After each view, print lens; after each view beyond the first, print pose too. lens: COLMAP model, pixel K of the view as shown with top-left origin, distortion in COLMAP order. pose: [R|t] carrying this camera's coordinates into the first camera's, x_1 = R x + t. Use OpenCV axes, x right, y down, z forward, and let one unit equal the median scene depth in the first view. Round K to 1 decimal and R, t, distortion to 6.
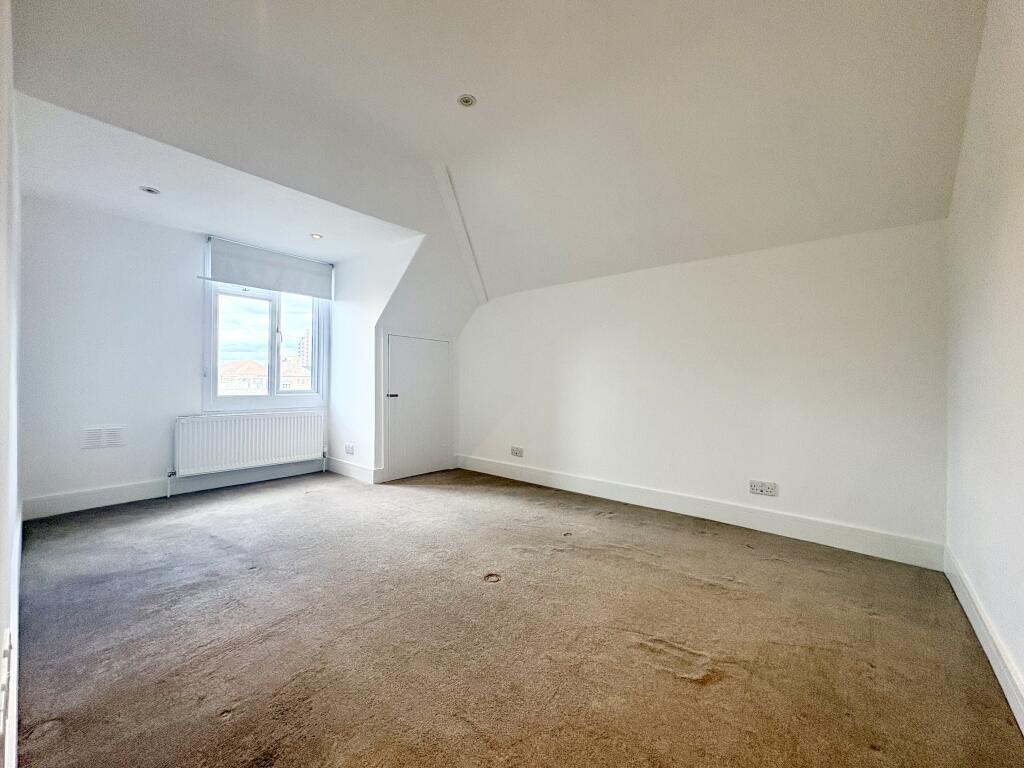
lens RADIAL K [[408.6, 0, 506.2], [0, 408.6, 384.3], [0, 0, 1]] dist [0.000445, 0.000616]
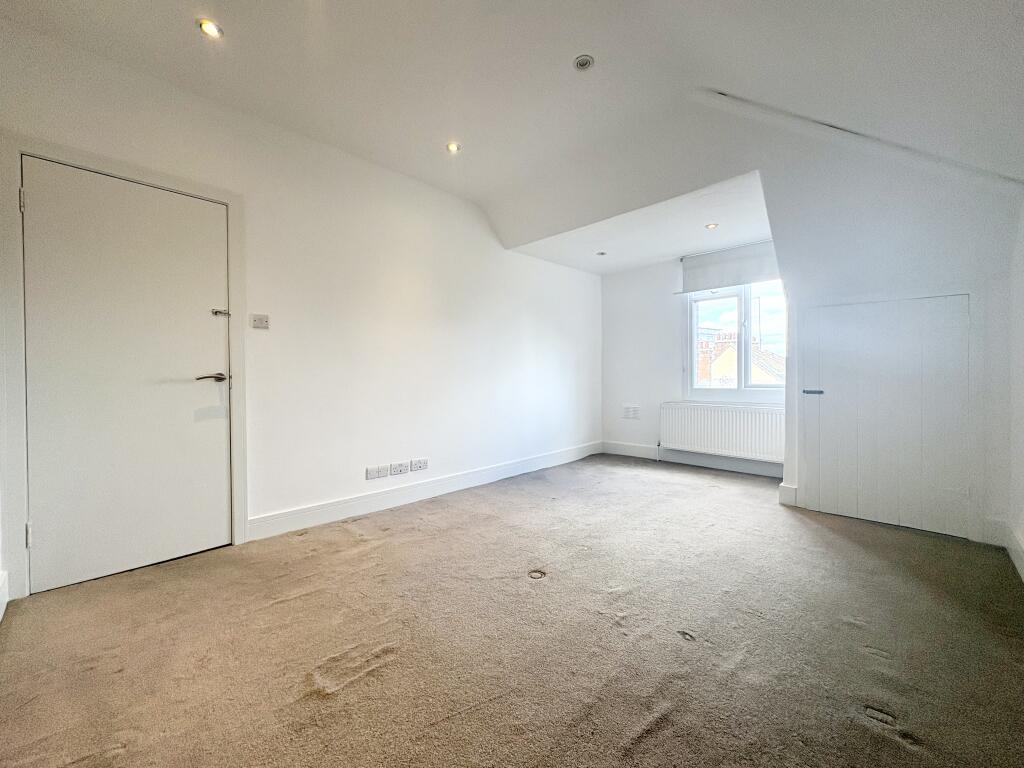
lens RADIAL K [[408.6, 0, 510.9], [0, 408.6, 383.2], [0, 0, 1]] dist [0.000445, 0.000616]
pose [[-0.089220, 0.005261, -0.995998, 0.536321], [0.003143, 0.999983, 0.005000, 0.007261], [0.996007, -0.002684, -0.089235, 0.583007]]
